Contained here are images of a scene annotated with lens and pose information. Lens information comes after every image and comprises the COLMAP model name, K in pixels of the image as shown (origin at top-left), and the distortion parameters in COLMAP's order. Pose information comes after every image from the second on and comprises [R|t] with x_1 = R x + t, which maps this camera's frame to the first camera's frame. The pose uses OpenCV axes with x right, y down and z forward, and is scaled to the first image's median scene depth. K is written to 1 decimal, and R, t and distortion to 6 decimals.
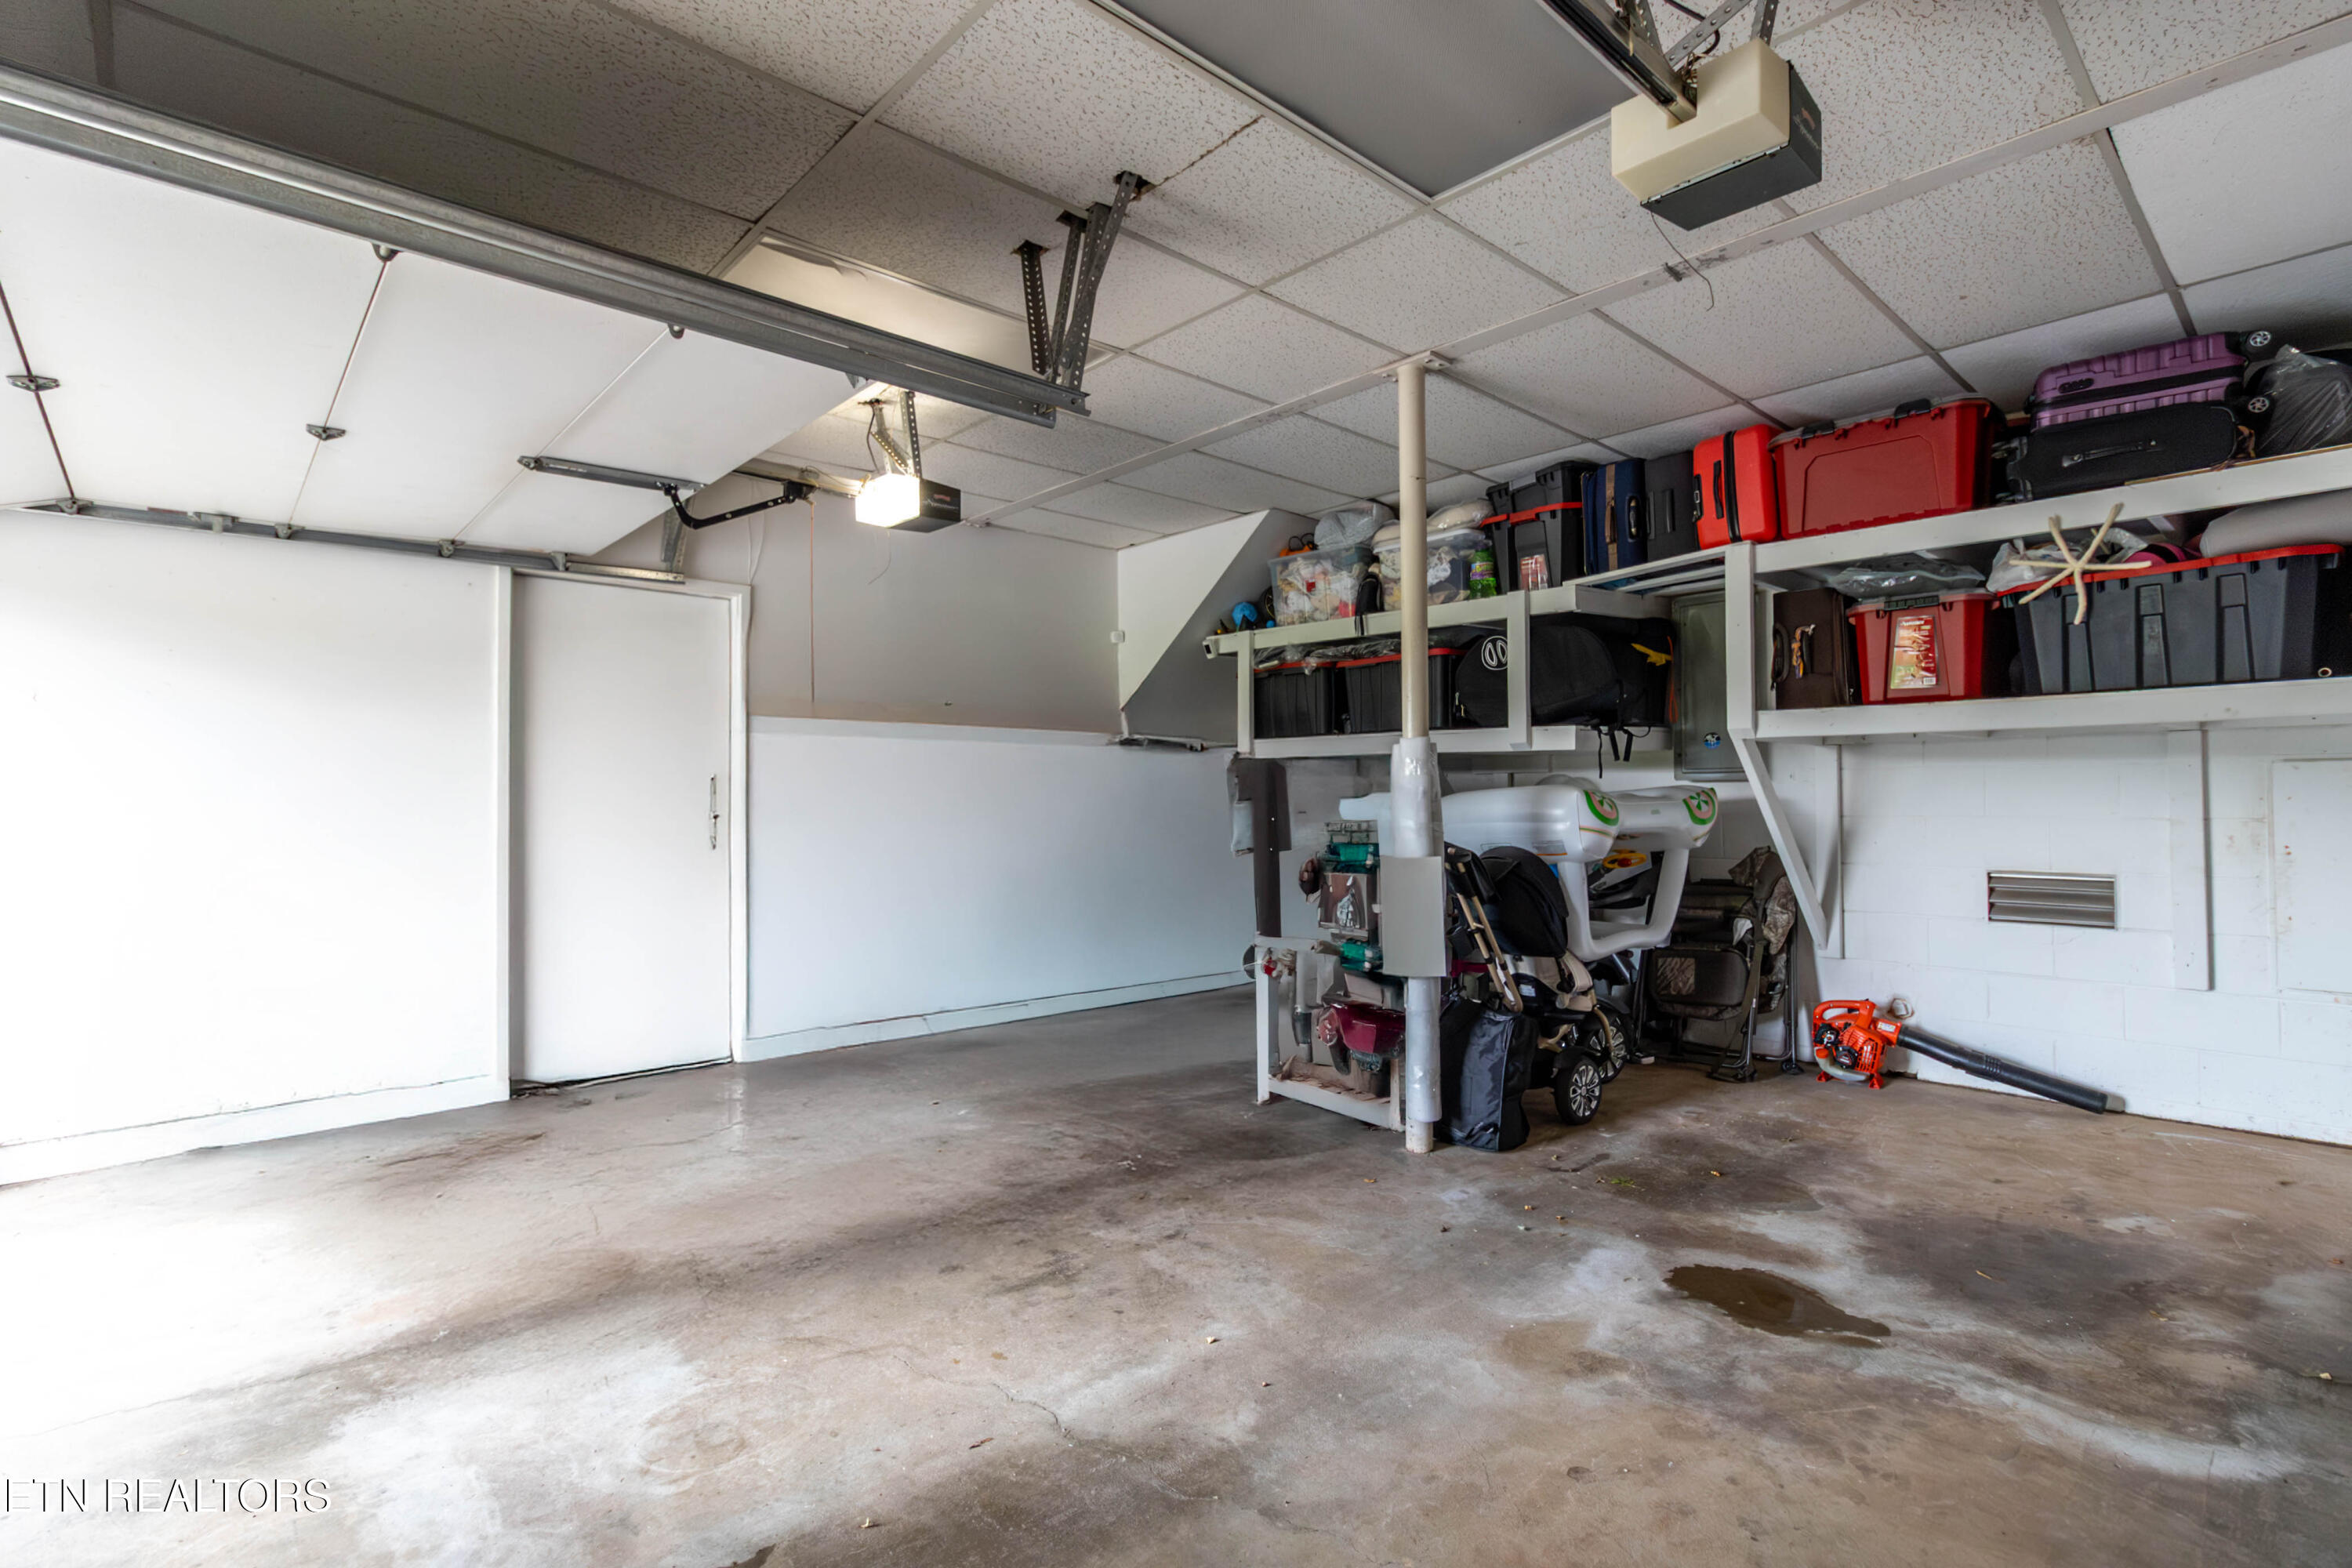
lens RADIAL K [[1086.8, 0, 1217.0], [0, 1086.8, 786.1], [0, 0, 1]] dist [0.000015, 0.000173]
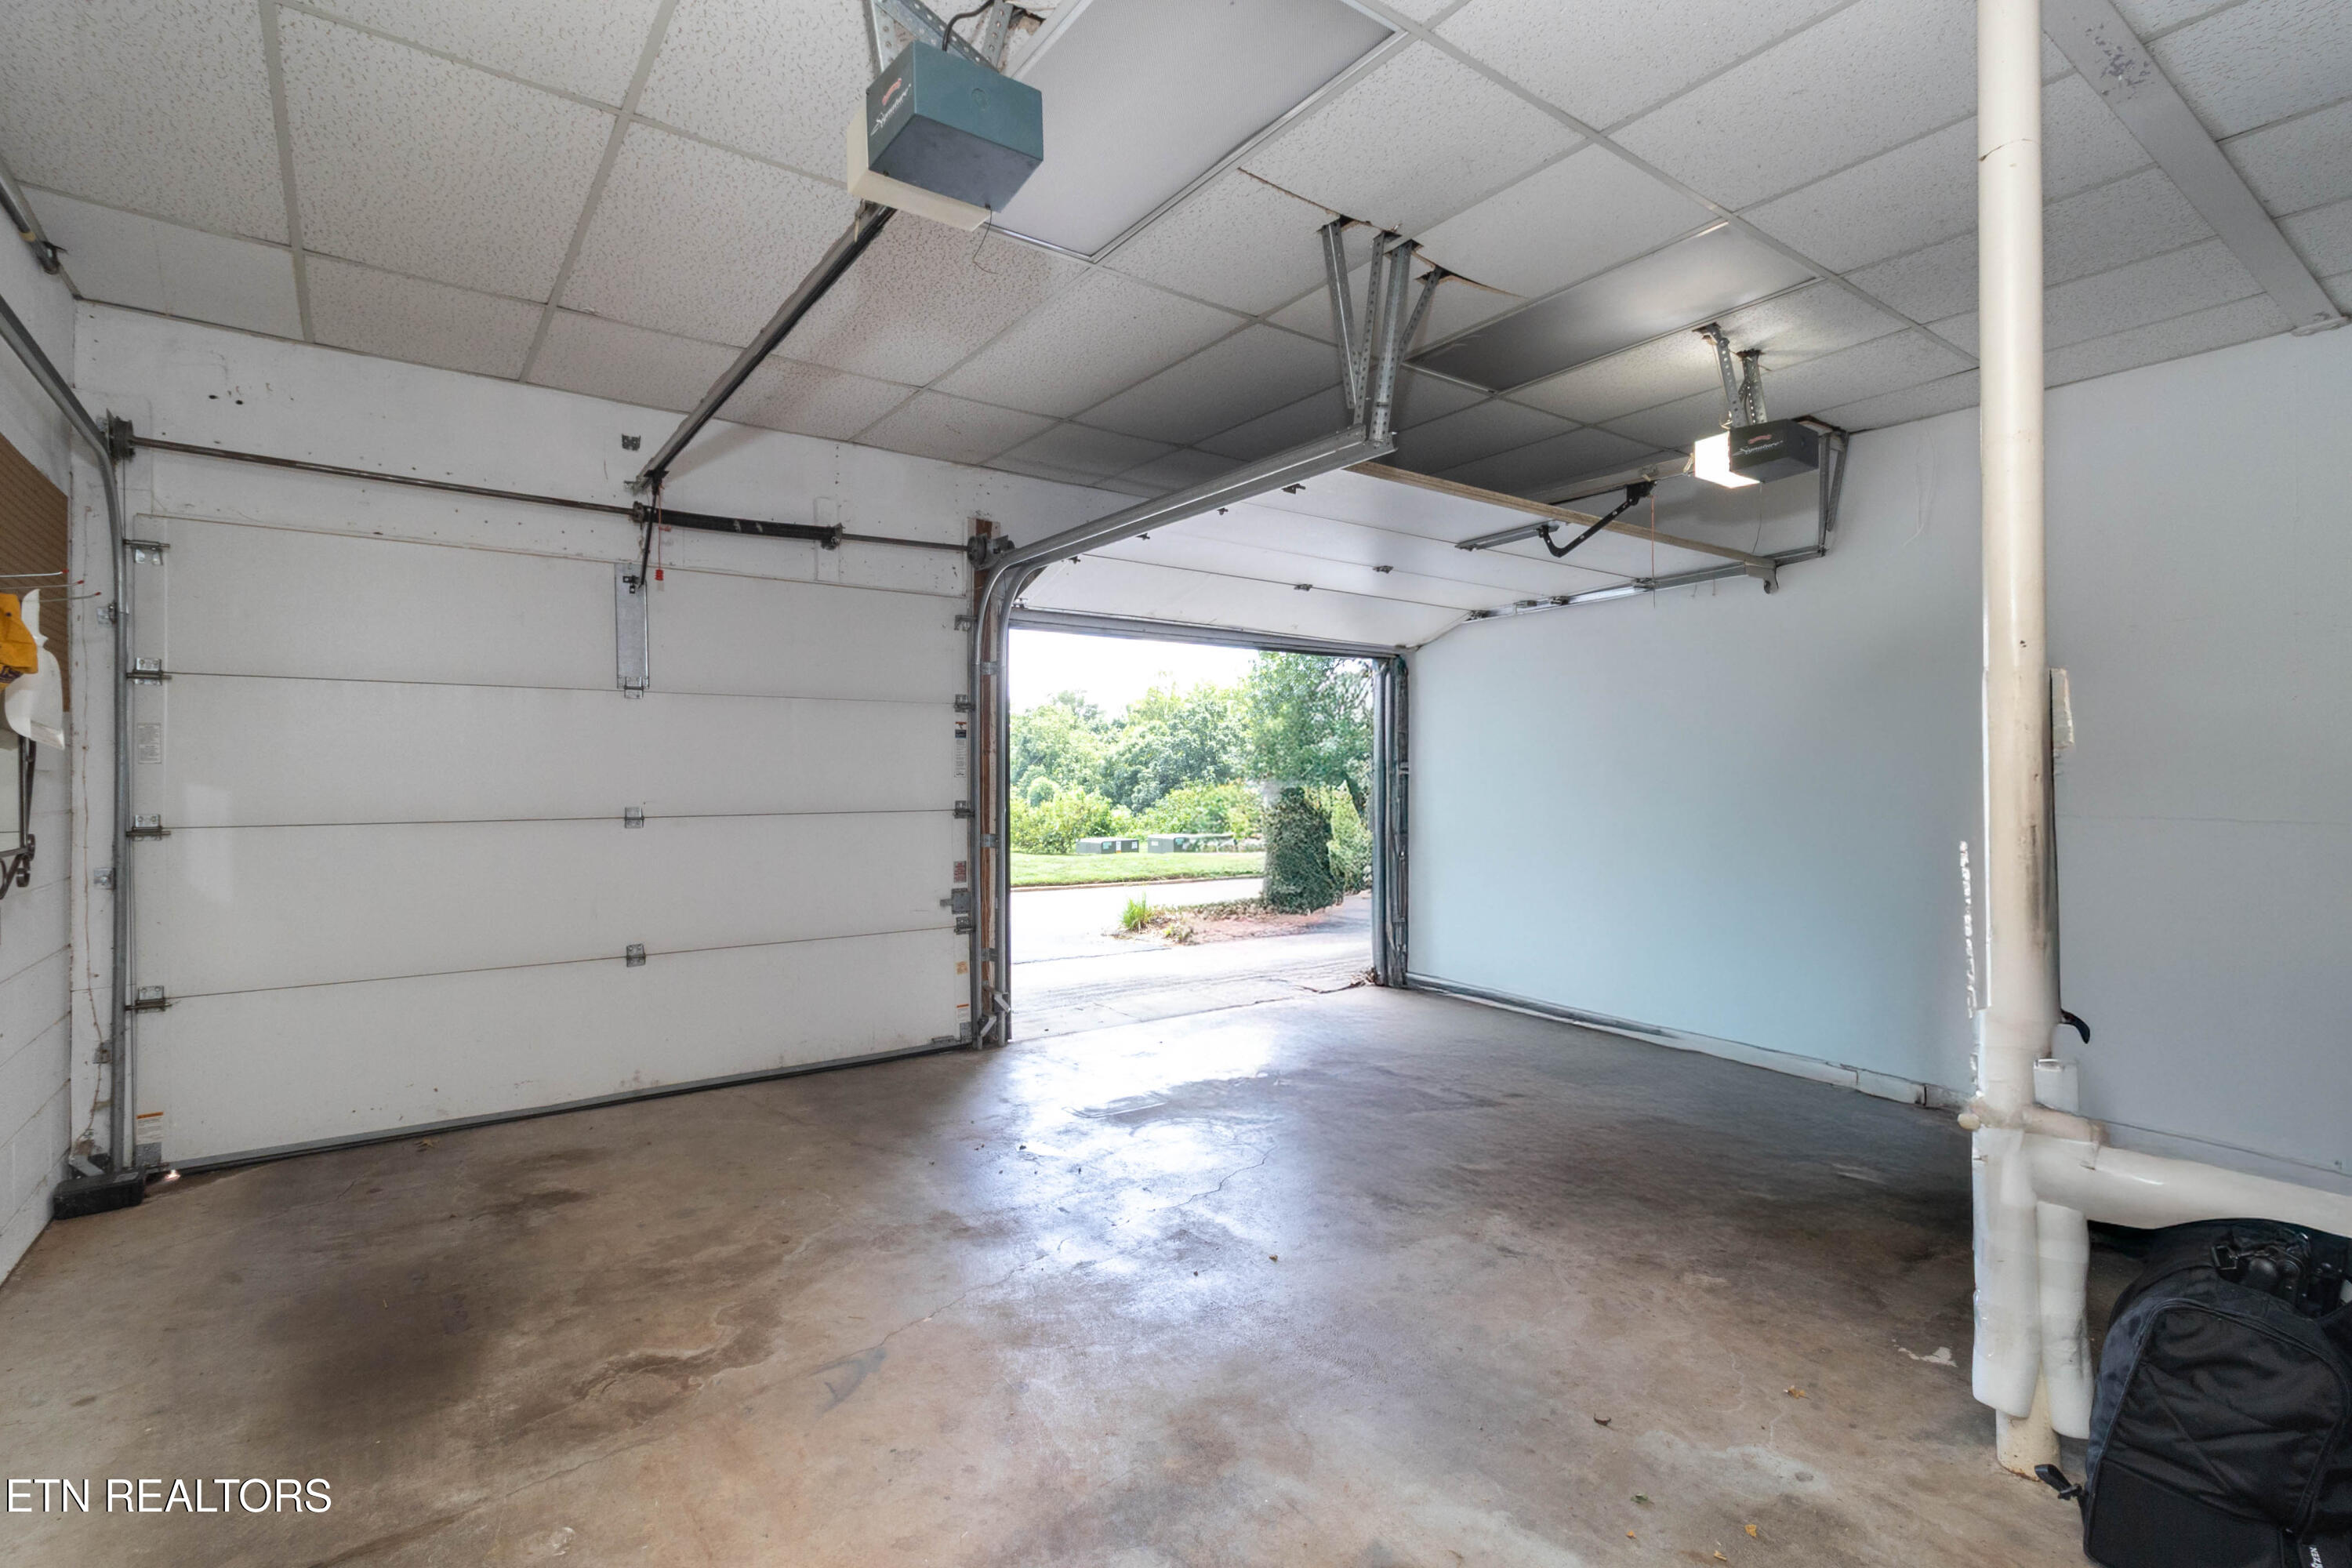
lens RADIAL K [[1119.2, 0, 1191.2], [0, 1119.2, 713.5], [0, 0, 1]] dist [0.000822, 0.000406]
pose [[-0.109338, -0.056925, -0.992373, 0.951832], [0.020198, 0.998025, -0.059475, 0.009708], [0.993799, -0.026547, -0.107973, 0.842701]]
